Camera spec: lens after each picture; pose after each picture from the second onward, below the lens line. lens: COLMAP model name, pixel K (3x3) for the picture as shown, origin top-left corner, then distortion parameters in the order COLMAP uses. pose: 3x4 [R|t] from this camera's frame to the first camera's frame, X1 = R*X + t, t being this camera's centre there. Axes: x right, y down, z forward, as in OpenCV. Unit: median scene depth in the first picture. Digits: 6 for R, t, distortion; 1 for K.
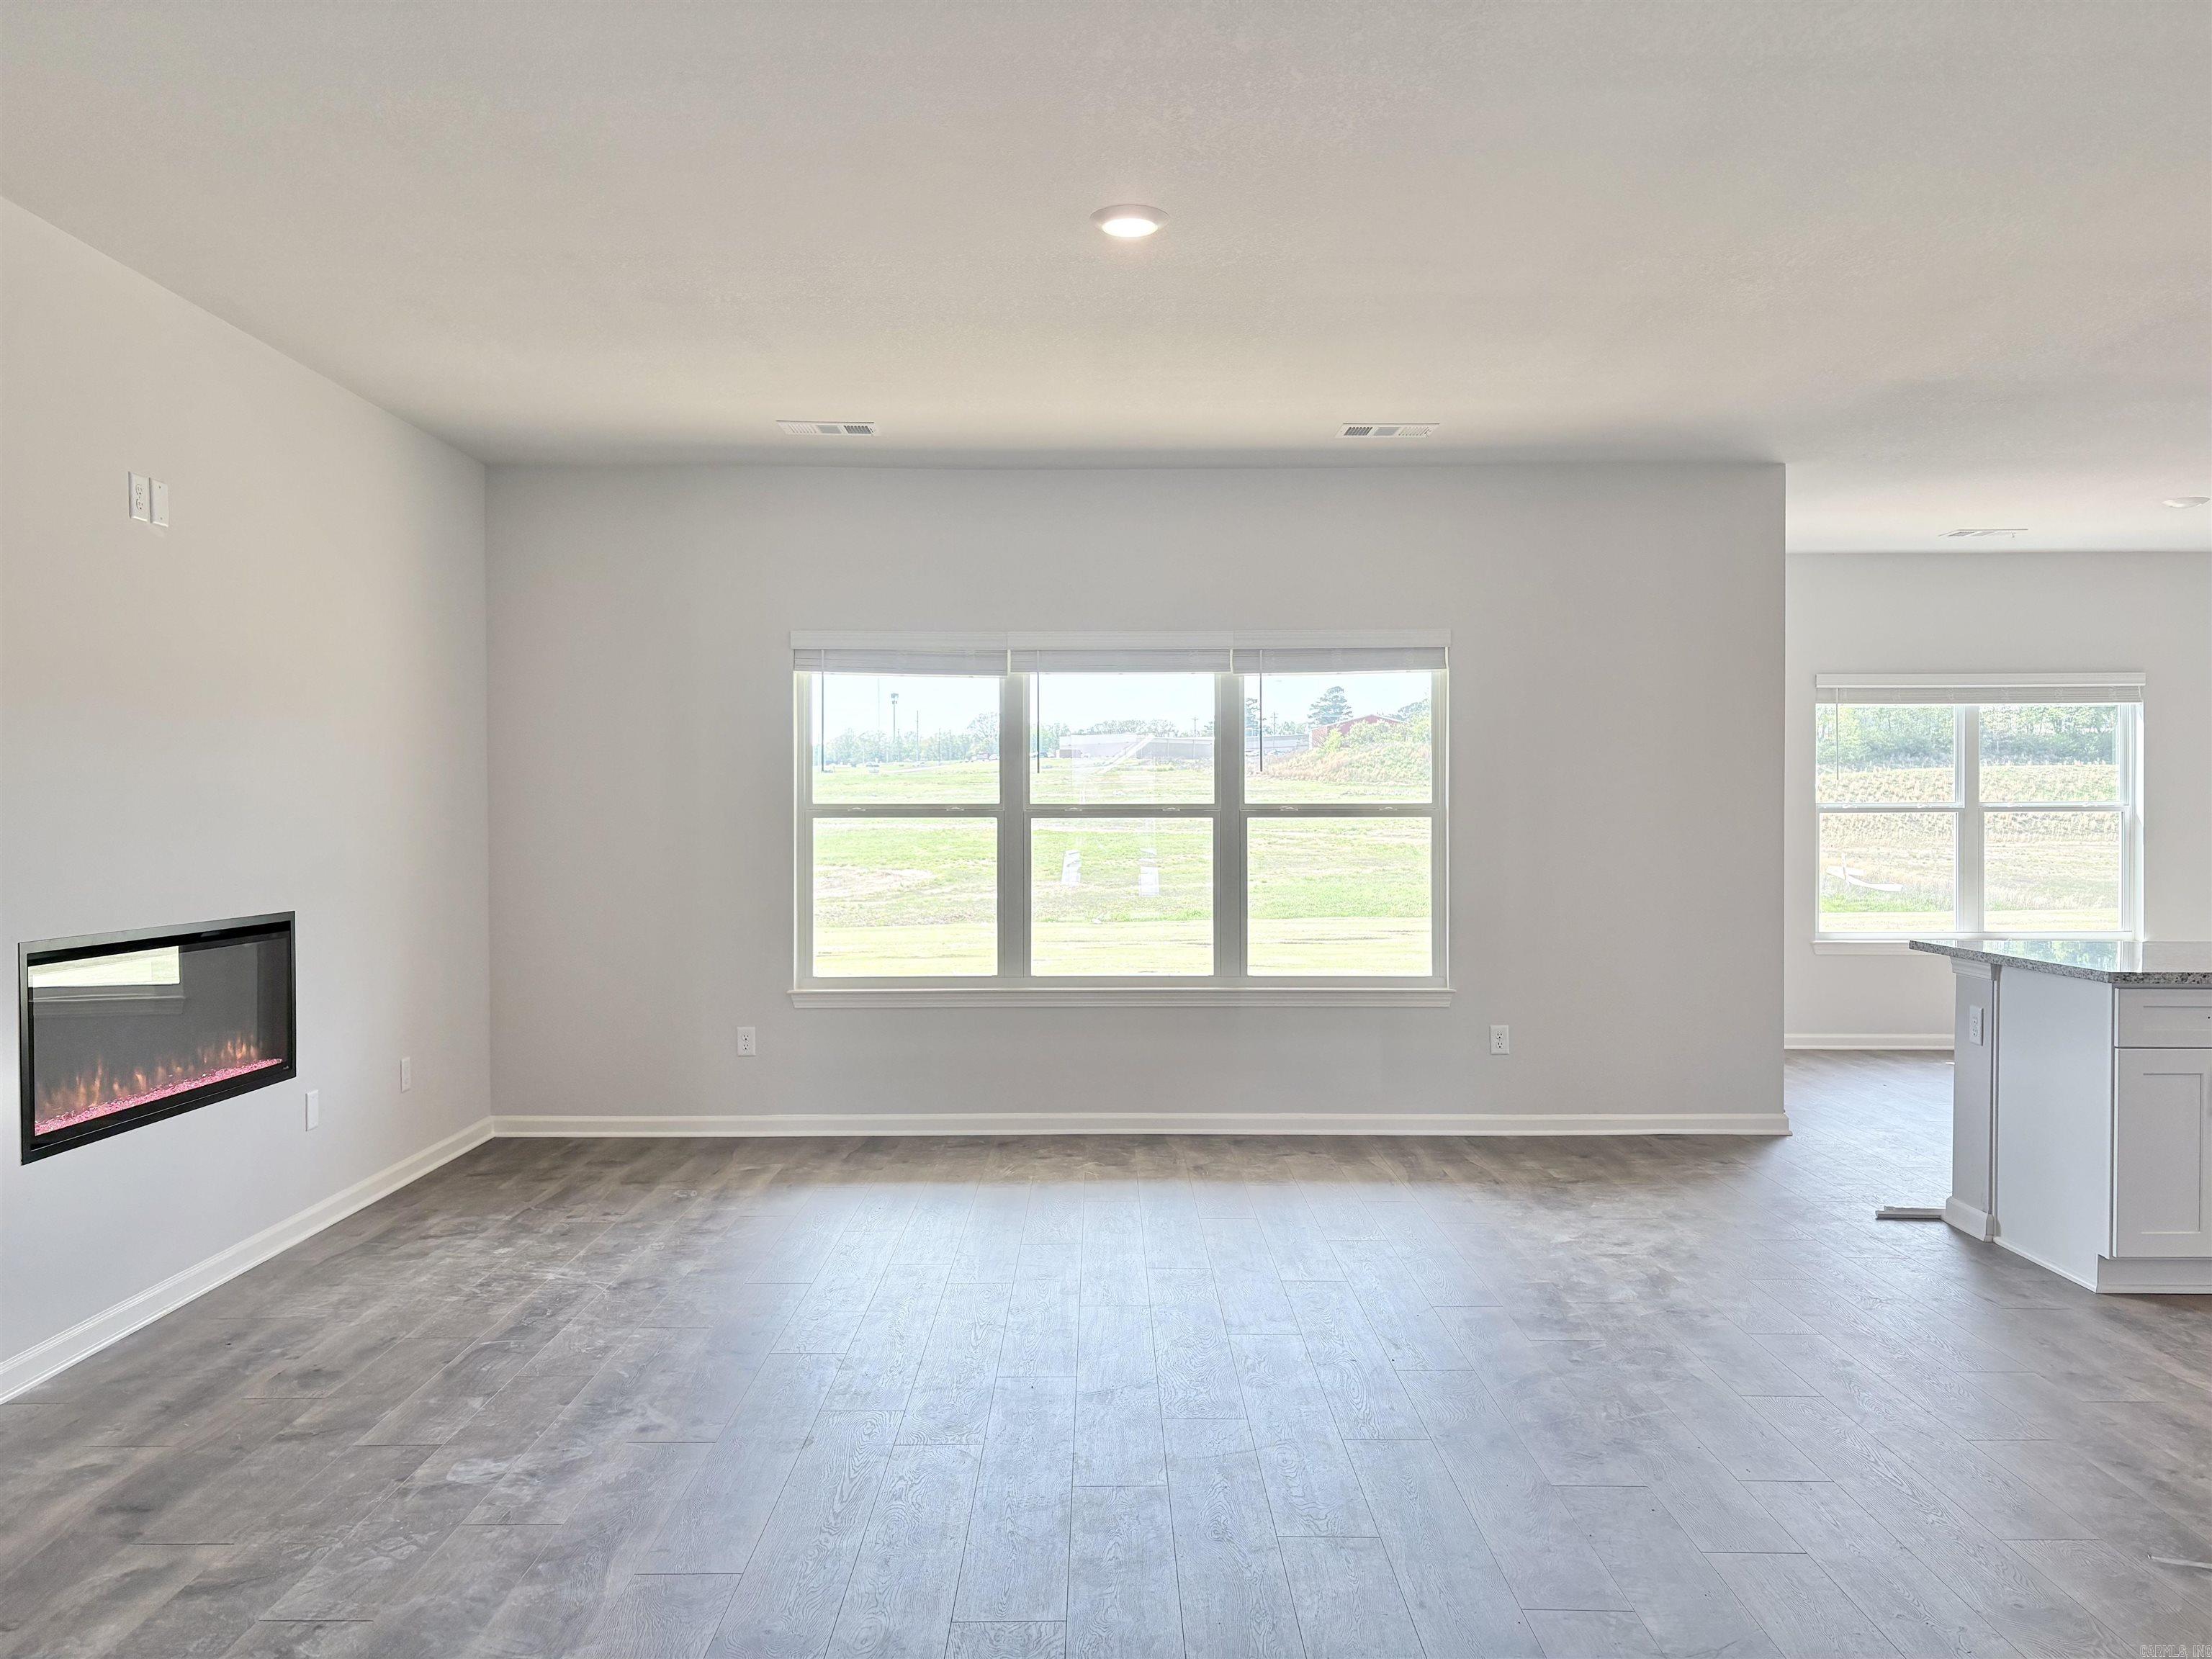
lens RADIAL K [[1675.4, 0, 1096.8], [0, 1675.4, 825.3], [0, 0, 1]] dist [0.006059, 0.001874]
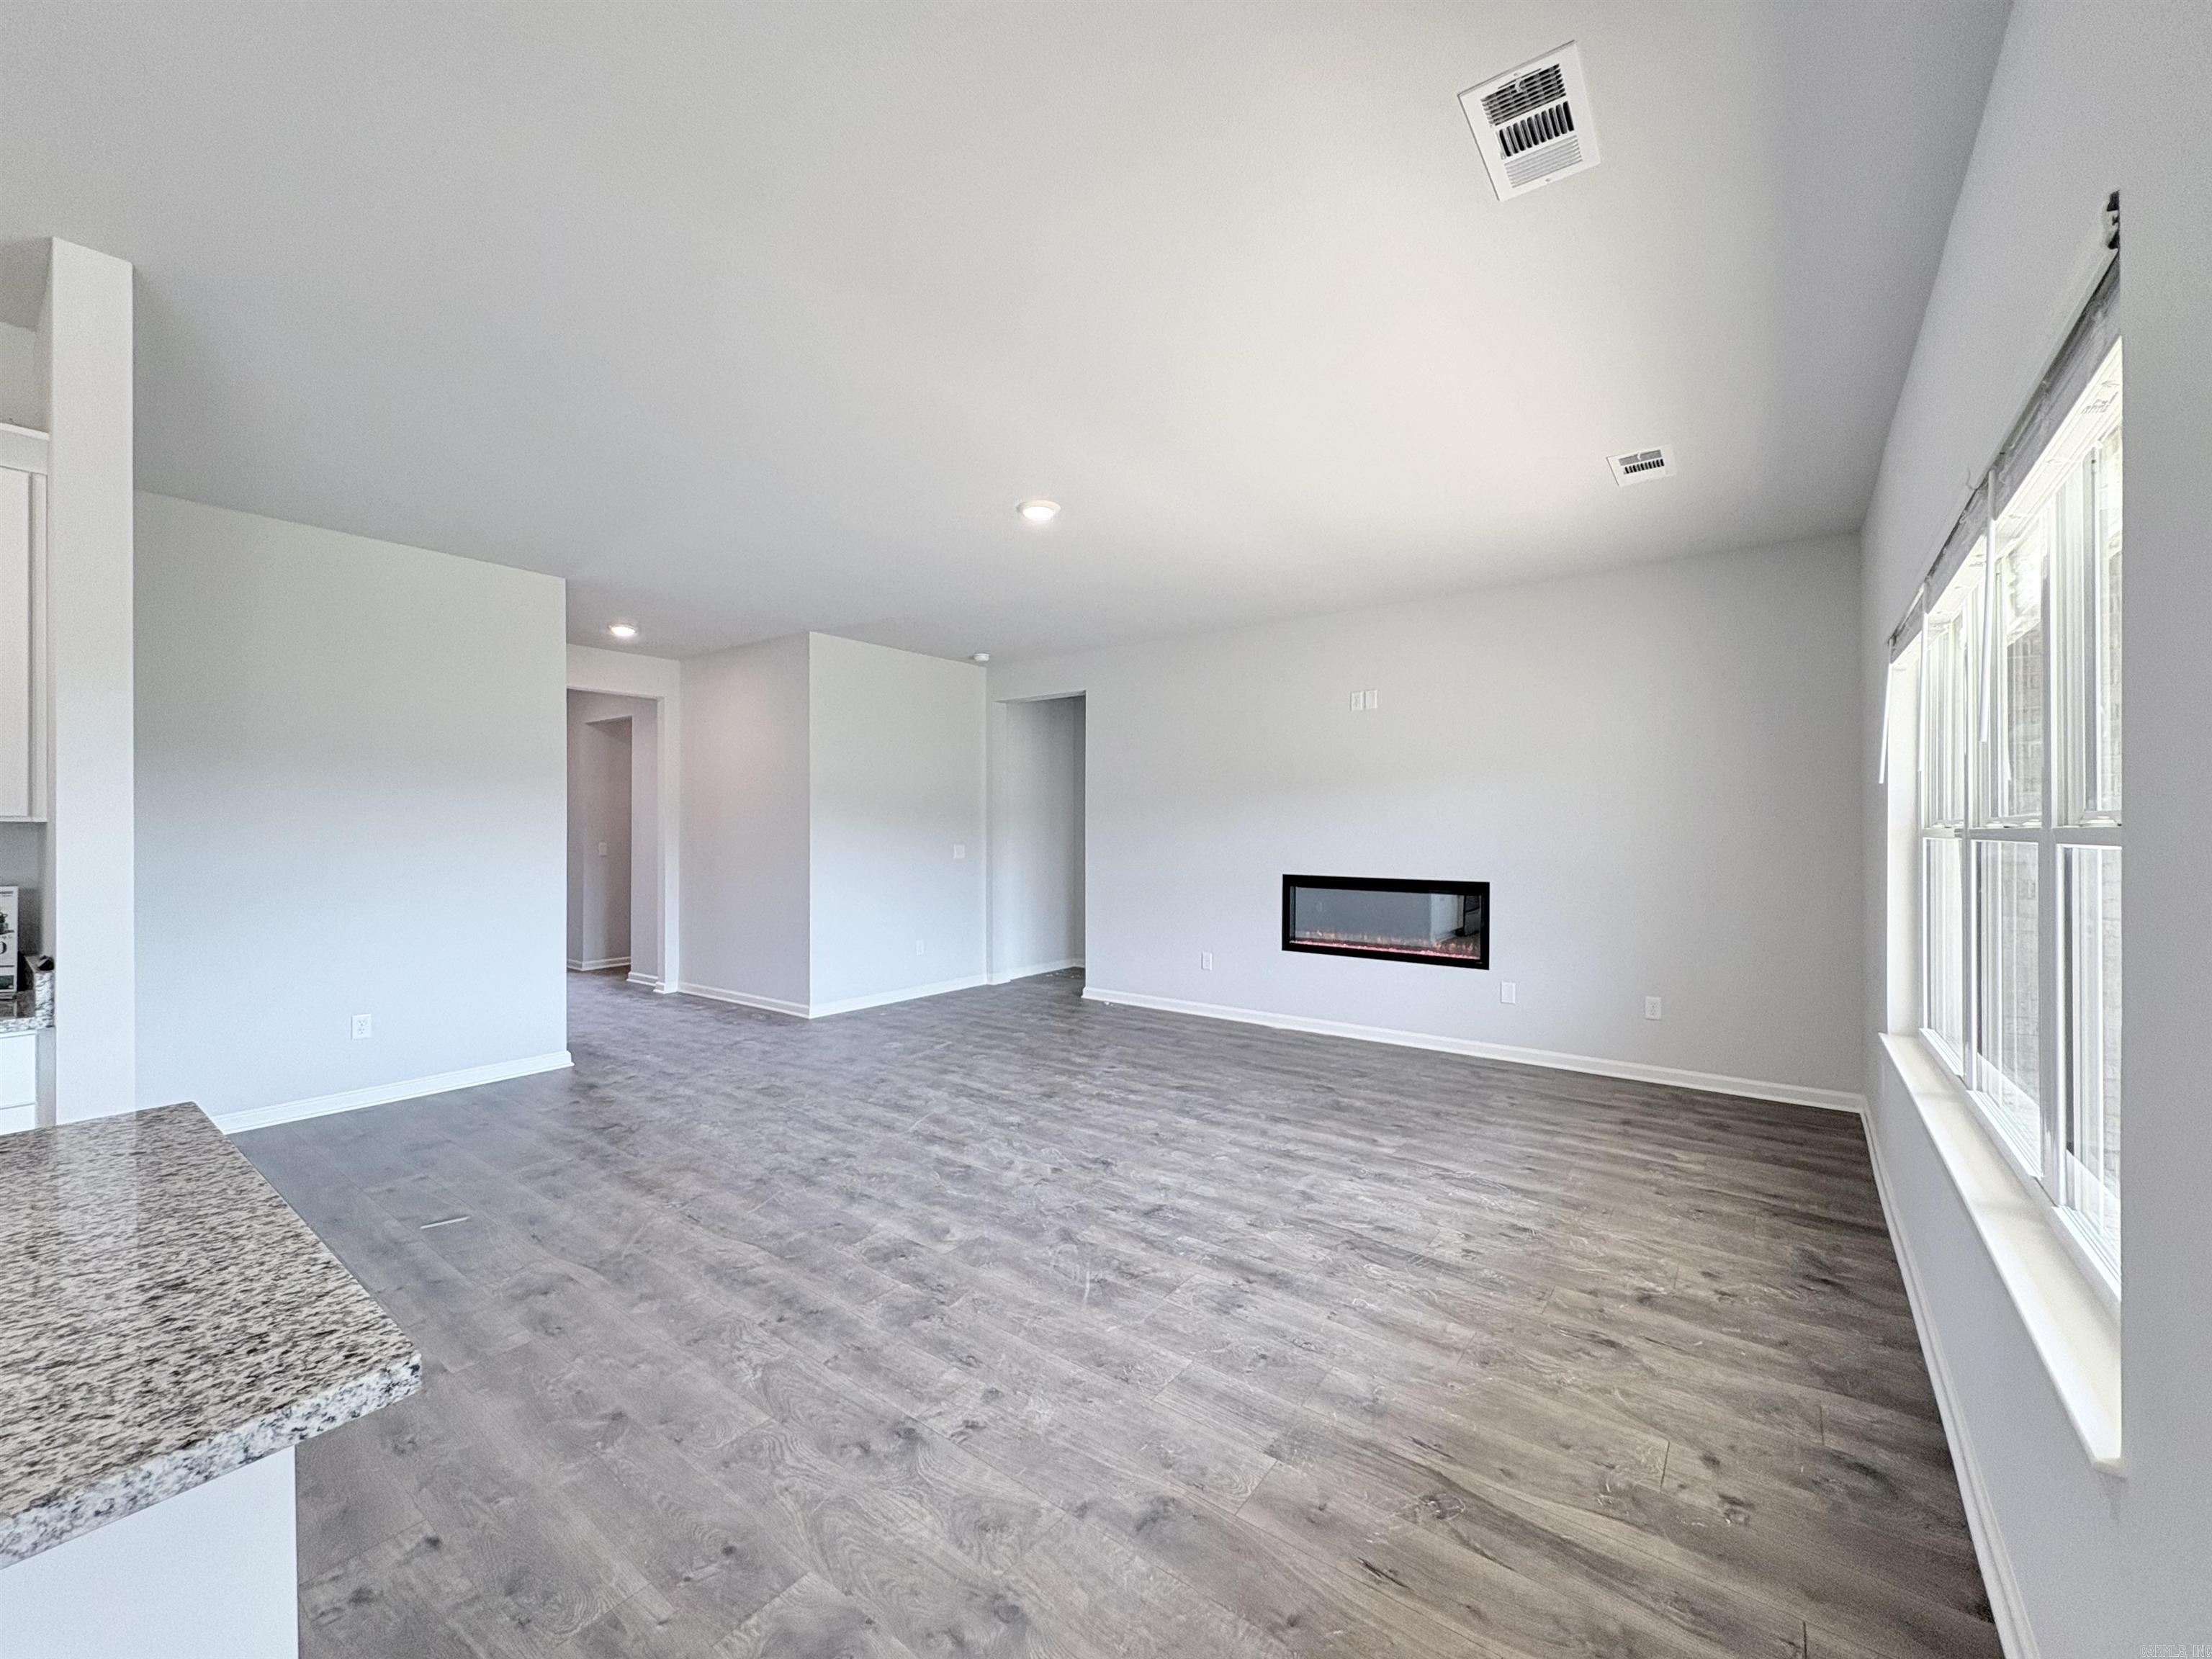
lens RADIAL K [[889.5, 0, 1115.4], [0, 889.5, 830.3], [0, 0, 1]] dist [0.000393, 0.000051]
pose [[-0.602956, 0.000396, -0.797774, 0.426794], [-0.005228, 0.999976, 0.004448, -0.007055], [0.797757, 0.006853, -0.602940, 0.945002]]
